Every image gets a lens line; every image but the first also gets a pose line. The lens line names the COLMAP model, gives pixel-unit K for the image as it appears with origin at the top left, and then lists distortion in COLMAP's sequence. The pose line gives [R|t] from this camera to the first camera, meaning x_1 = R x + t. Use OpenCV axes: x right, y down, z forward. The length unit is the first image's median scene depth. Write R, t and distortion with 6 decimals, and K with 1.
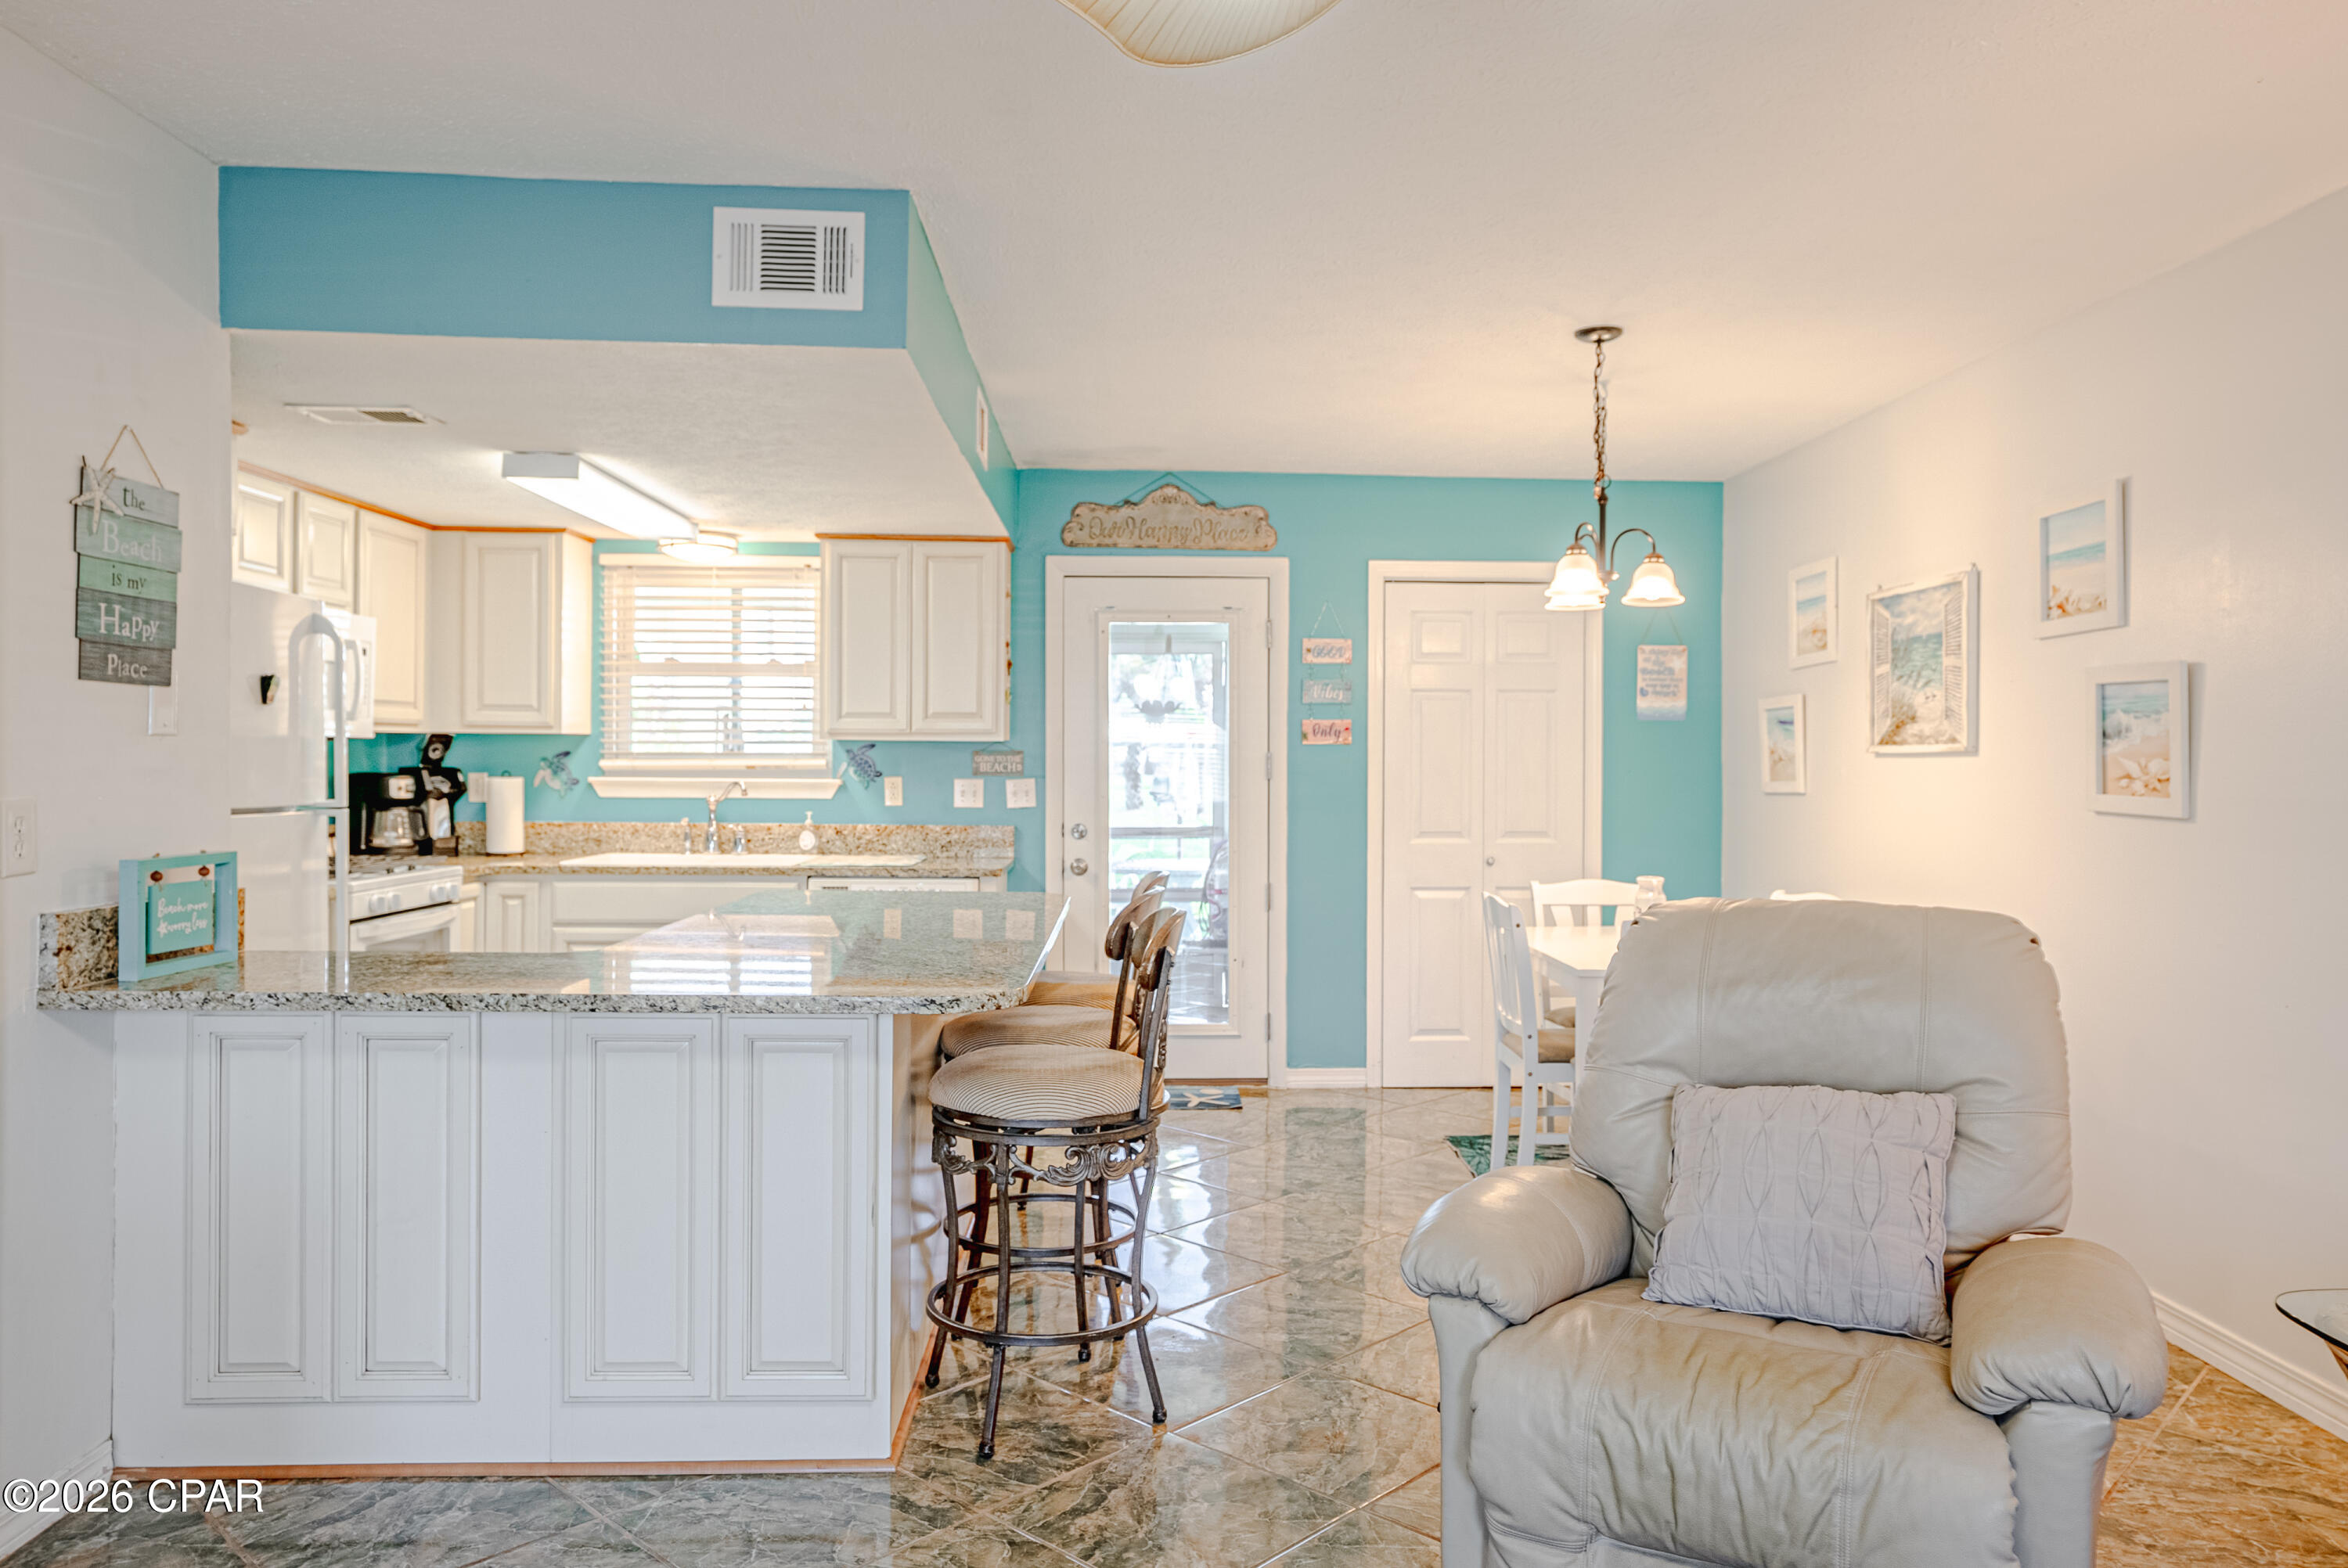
lens RADIAL K [[1598.6, 0, 1181.4], [0, 1598.6, 777.0], [0, 0, 1]] dist [-0.030983, 0.064859]
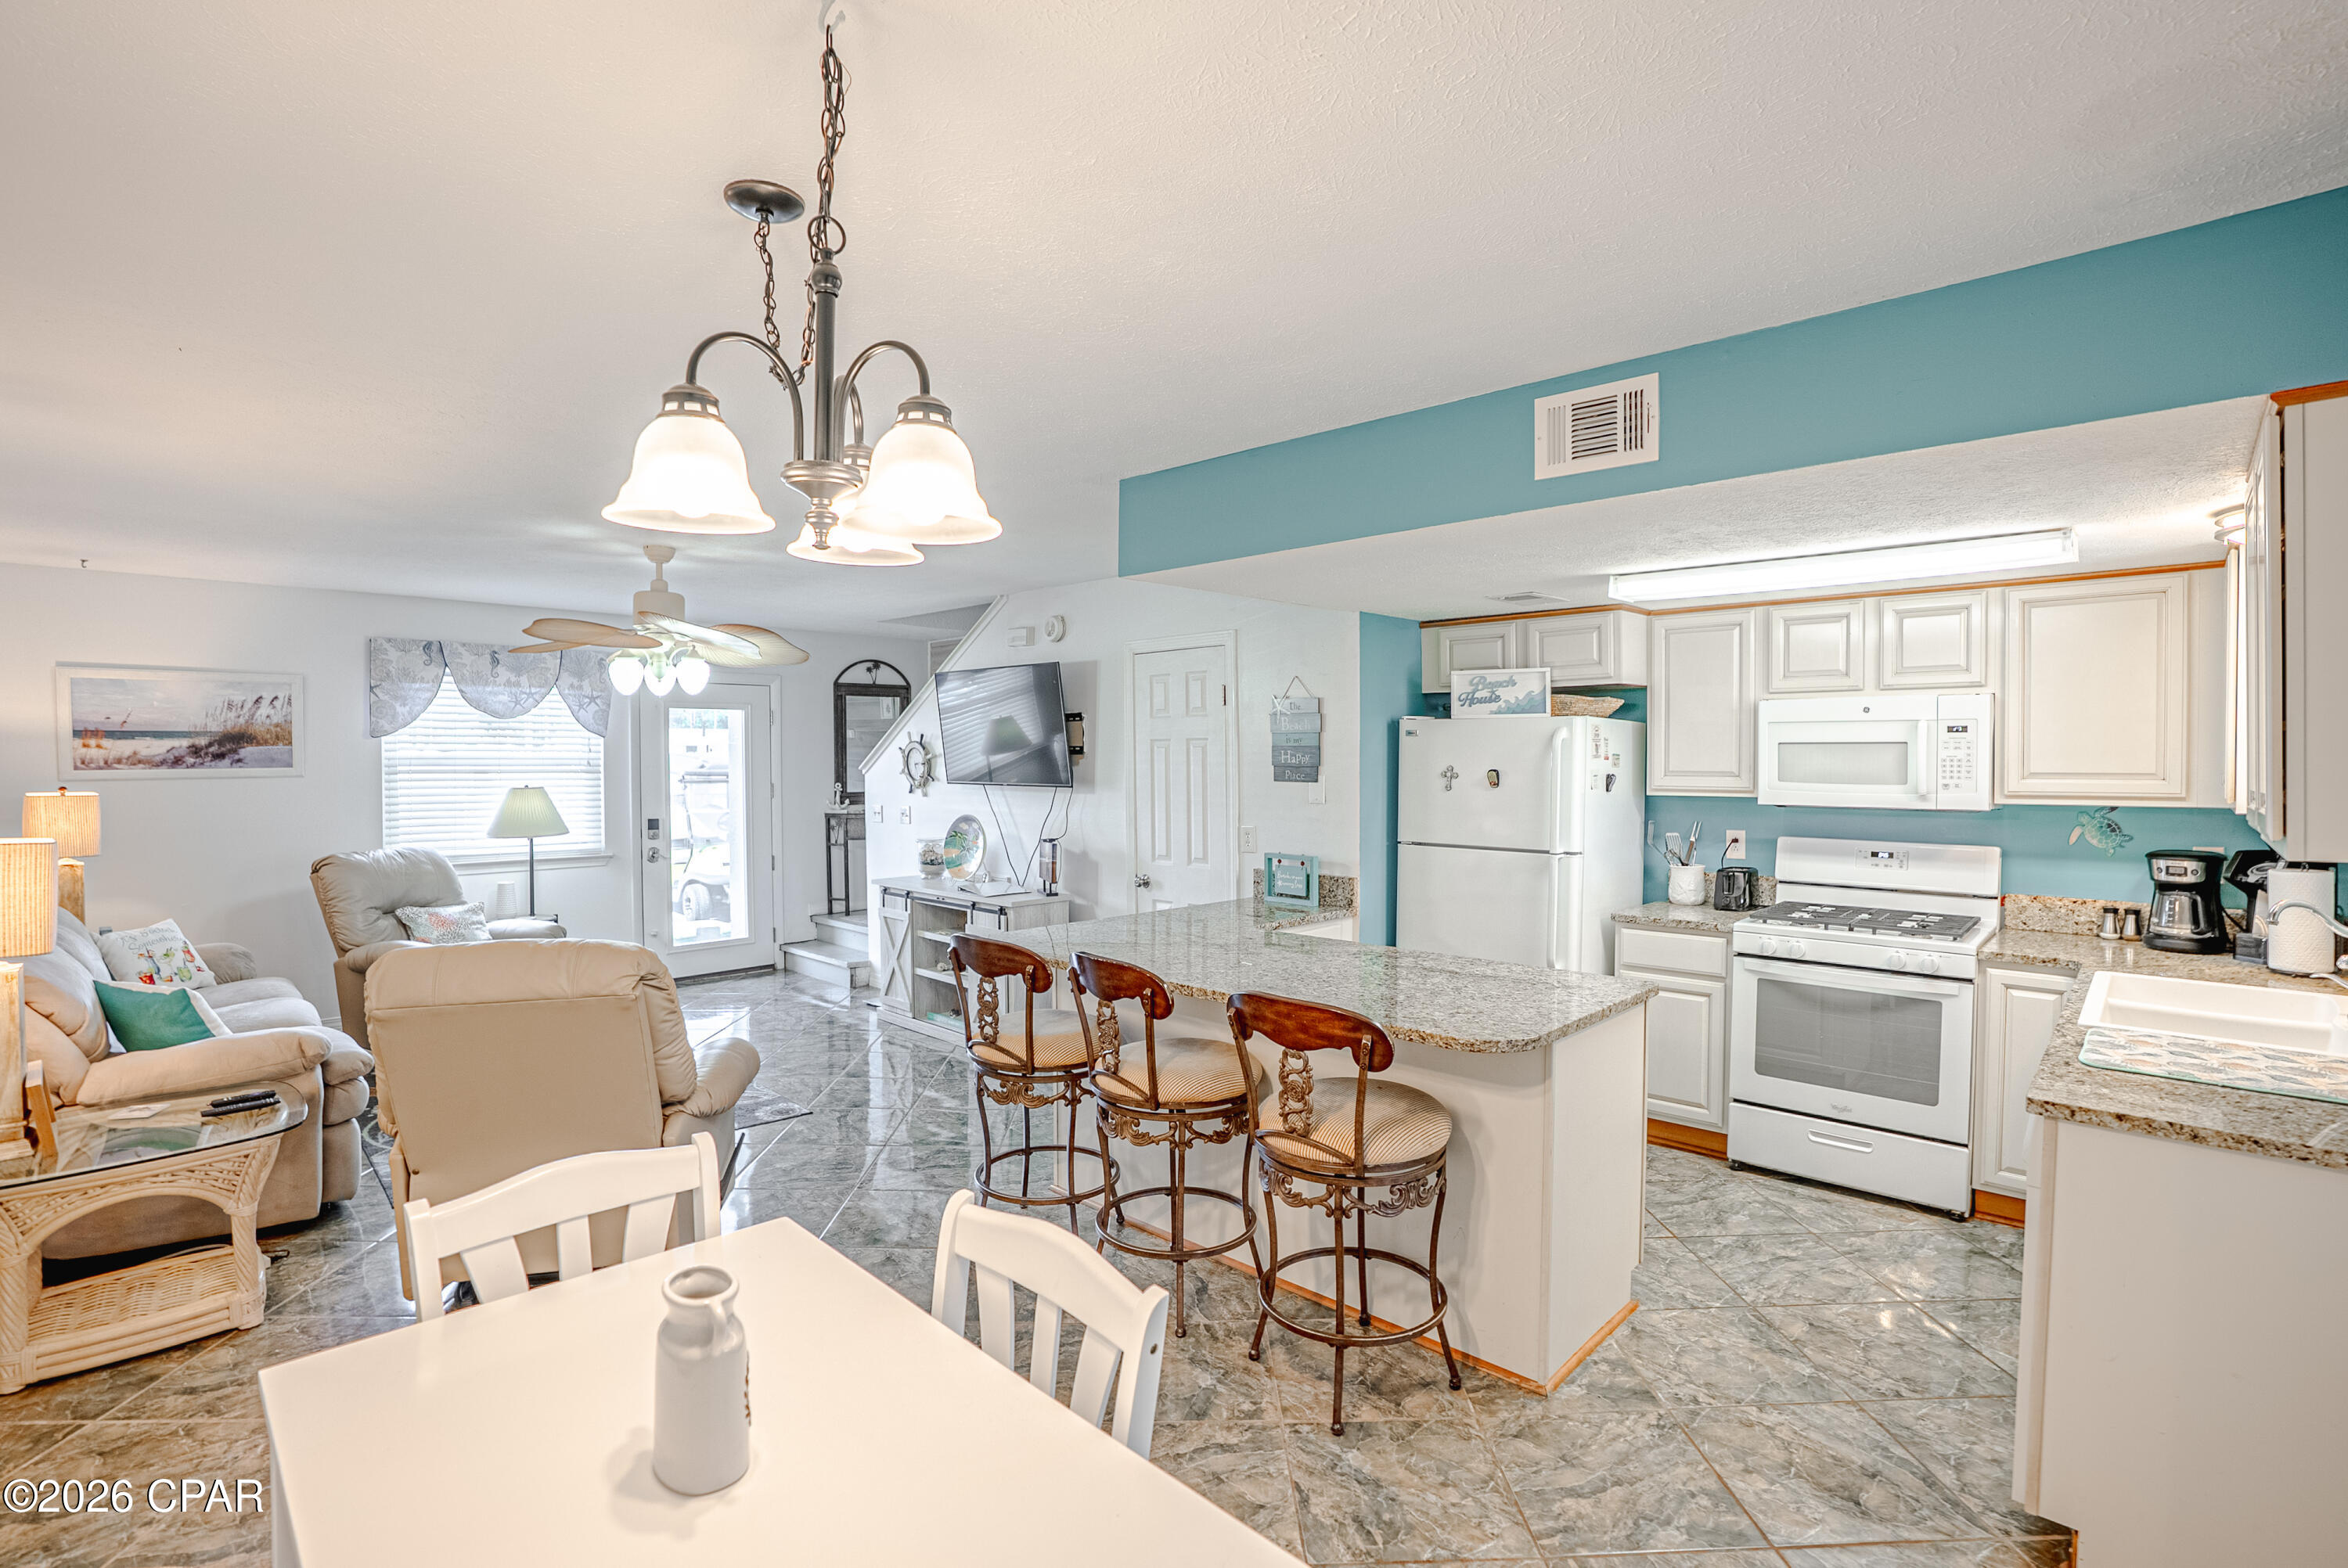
lens RADIAL K [[1103.3, 0, 1190.7], [0, 1103.3, 775.5], [0, 0, 1]] dist [-0.077157, 0.030768]
pose [[-0.711753, 0.003182, -0.702423, 0.301799], [-0.014881, 0.999697, 0.019608, -0.046985], [0.702272, 0.024409, -0.711490, 0.987689]]
